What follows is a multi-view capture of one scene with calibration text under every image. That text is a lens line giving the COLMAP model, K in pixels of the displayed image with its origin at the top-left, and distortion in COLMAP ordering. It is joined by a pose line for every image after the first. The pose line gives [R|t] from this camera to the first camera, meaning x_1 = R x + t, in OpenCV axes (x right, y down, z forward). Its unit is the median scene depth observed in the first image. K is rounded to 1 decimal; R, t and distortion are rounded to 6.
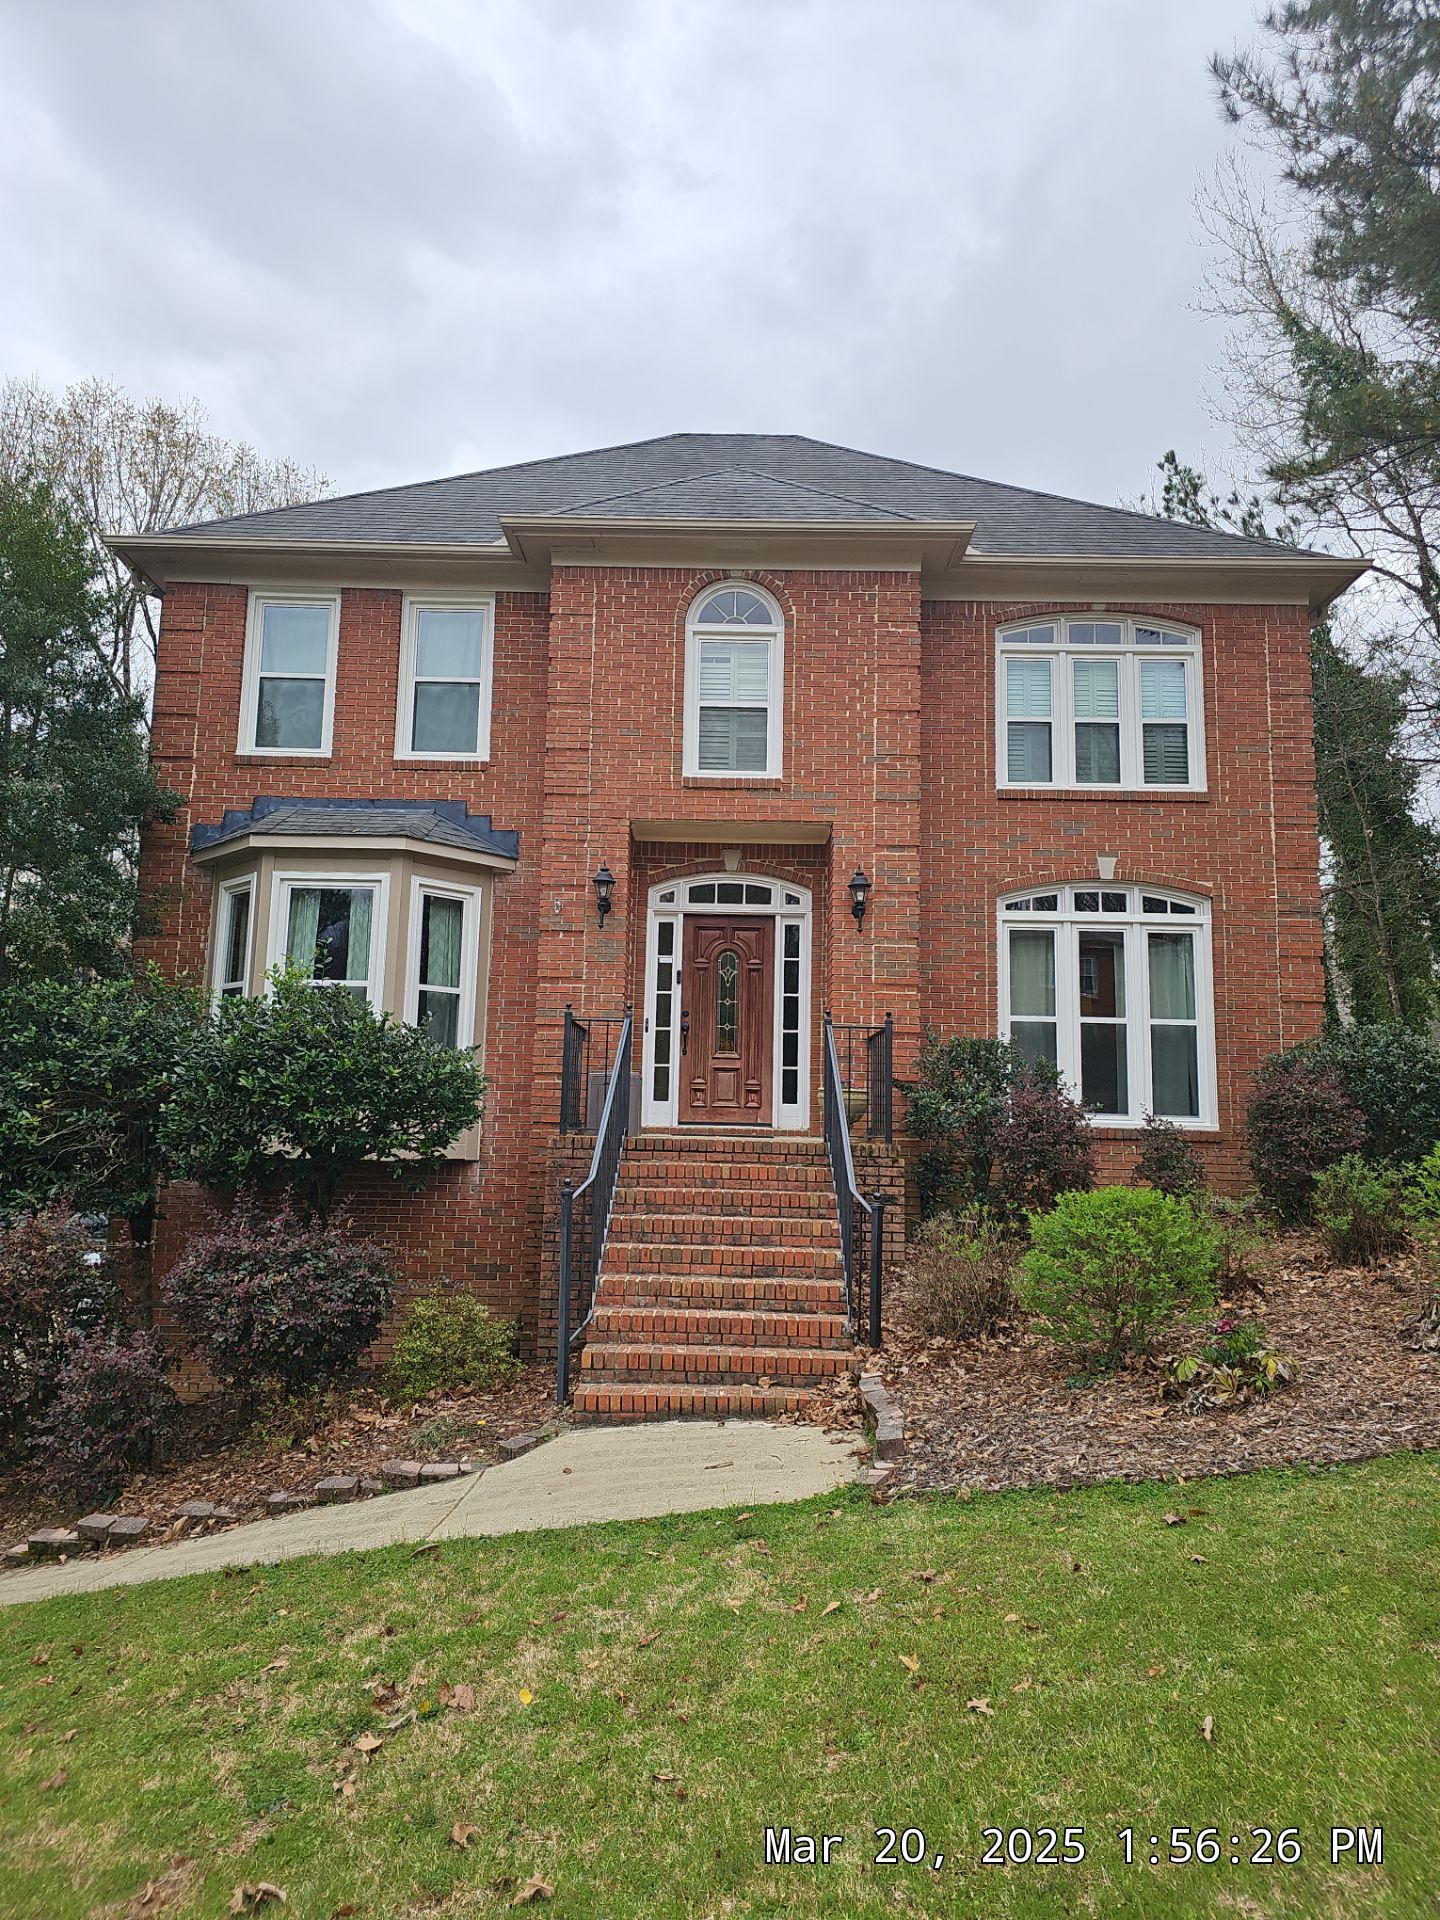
lens RADIAL K [[1262.9, 0, 712.3], [0, 1262.9, 955.3], [0, 0, 1]] dist [0.068223, -0.062879]
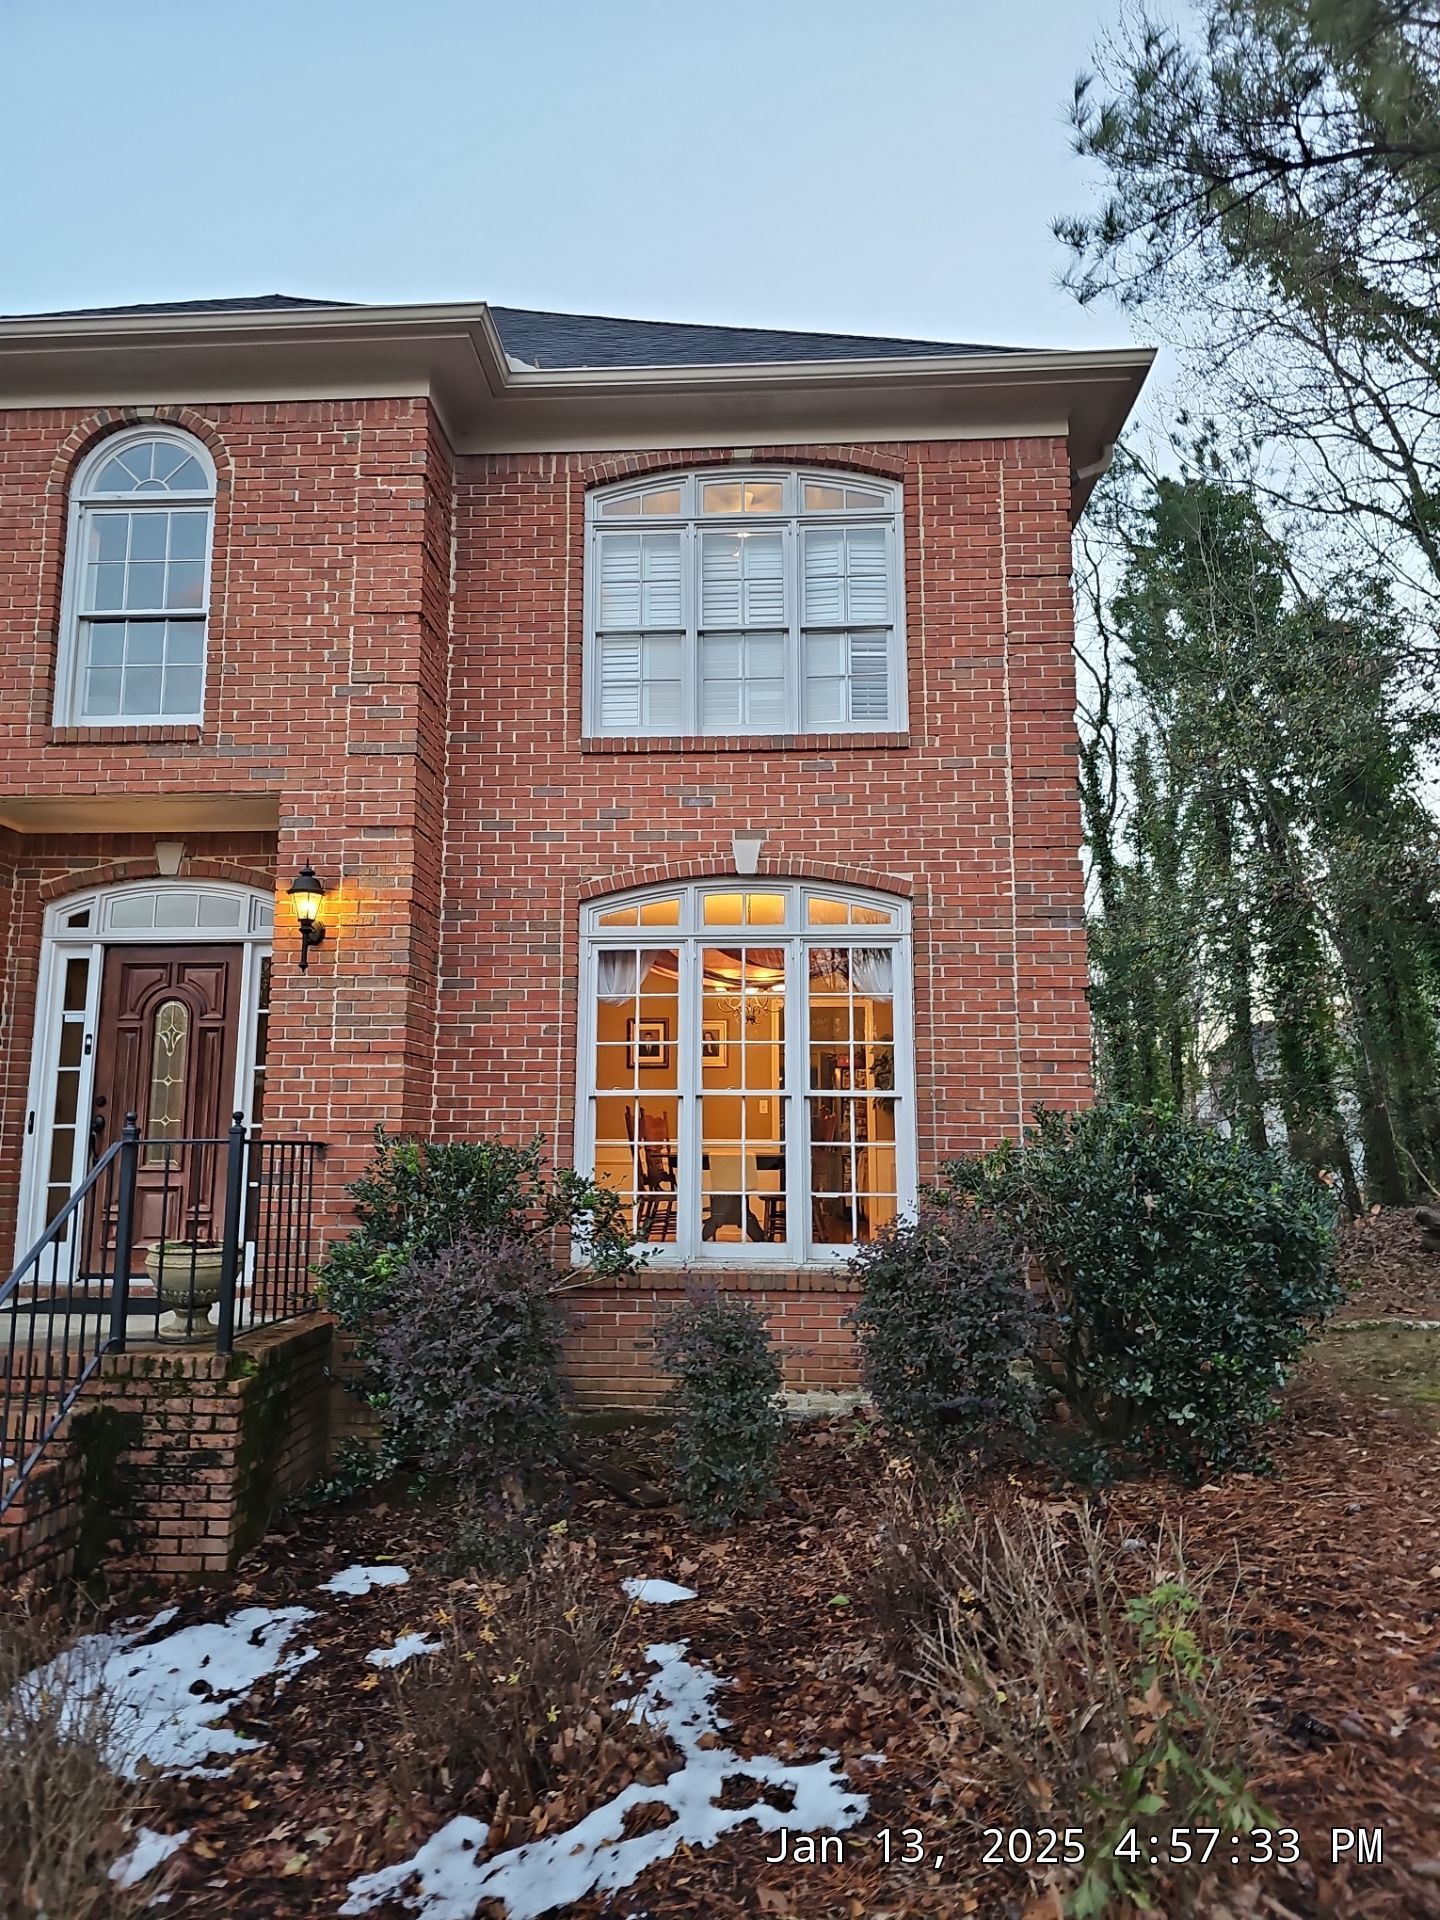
lens RADIAL K [[1246.4, 0, 708.1], [0, 1246.4, 955.8], [0, 0, 1]] dist [0.063185, -0.049032]
pose [[0.998391, -0.026850, -0.049938, 0.320974], [0.026018, 0.999513, -0.017234, -0.008285], [0.050376, 0.015907, 0.998604, 0.377444]]
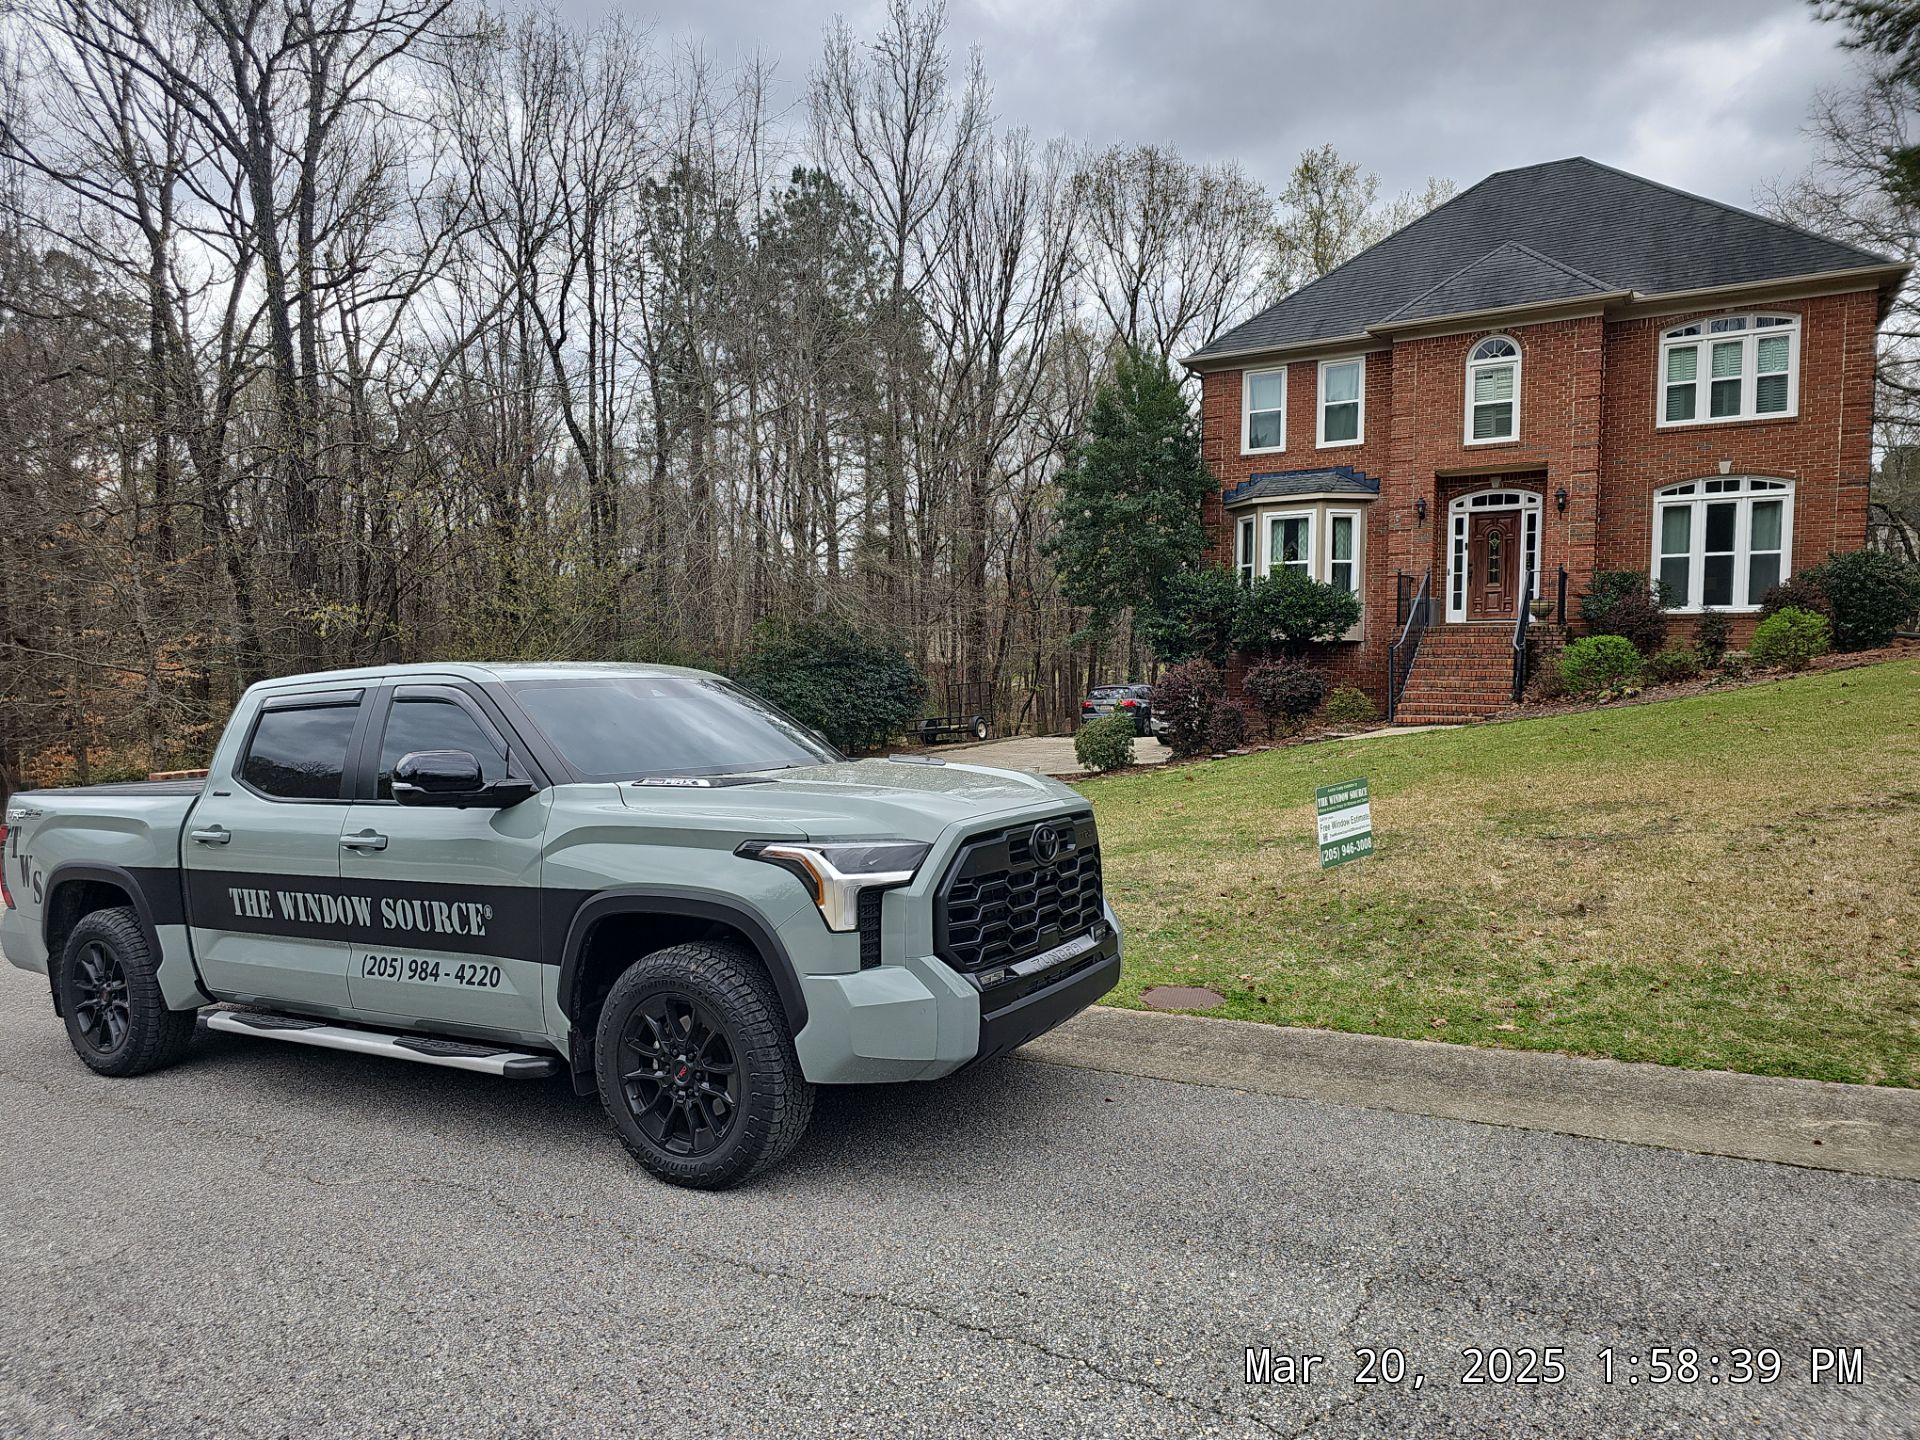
lens RADIAL K [[1246.4, 0, 964.6], [0, 1246.4, 734.0], [0, 0, 1]] dist [0.063185, -0.049032]
pose [[0.867458, 0.007892, -0.497447, 0.273679], [0.095569, 0.978609, 0.182181, -0.128844], [0.488244, -0.205575, 0.848149, -1.106389]]
